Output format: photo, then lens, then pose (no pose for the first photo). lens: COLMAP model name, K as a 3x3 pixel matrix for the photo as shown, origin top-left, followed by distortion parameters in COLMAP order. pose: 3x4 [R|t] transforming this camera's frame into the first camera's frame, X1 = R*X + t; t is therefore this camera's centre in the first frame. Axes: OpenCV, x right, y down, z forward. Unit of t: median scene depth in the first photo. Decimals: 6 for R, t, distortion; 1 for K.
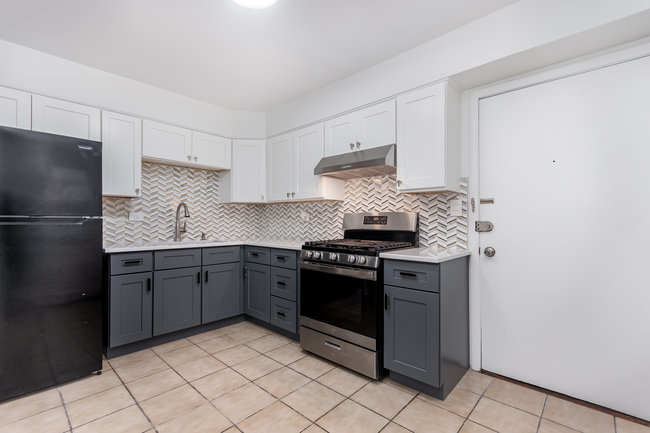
lens RADIAL K [[293.1, 0, 325.8], [0, 293.1, 220.9], [0, 0, 1]] dist [0.000562, 0.000019]
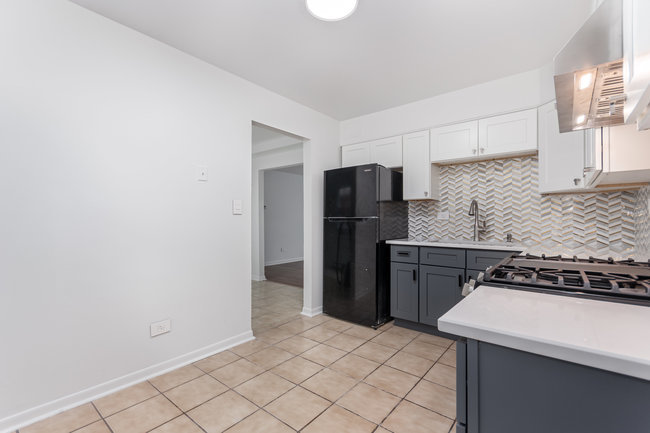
lens RADIAL K [[293.1, 0, 330.5], [0, 293.1, 218.0], [0, 0, 1]] dist [0.000562, 0.000019]
pose [[0.054906, -0.010356, -0.998438, 0.525189], [0.001753, 0.999946, -0.010275, 0.005251], [0.998490, -0.001186, 0.054922, 0.607216]]
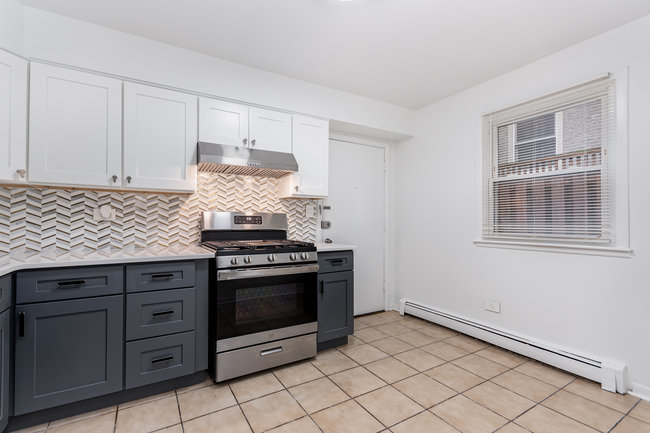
lens RADIAL K [[293.1, 0, 319.0], [0, 293.1, 218.1], [0, 0, 1]] dist [0.000562, 0.000019]
pose [[0.295039, 0.010210, 0.955431, -0.774373], [-0.004342, 0.999947, -0.009346, -0.000768], [-0.955475, -0.001391, 0.295068, 0.520738]]
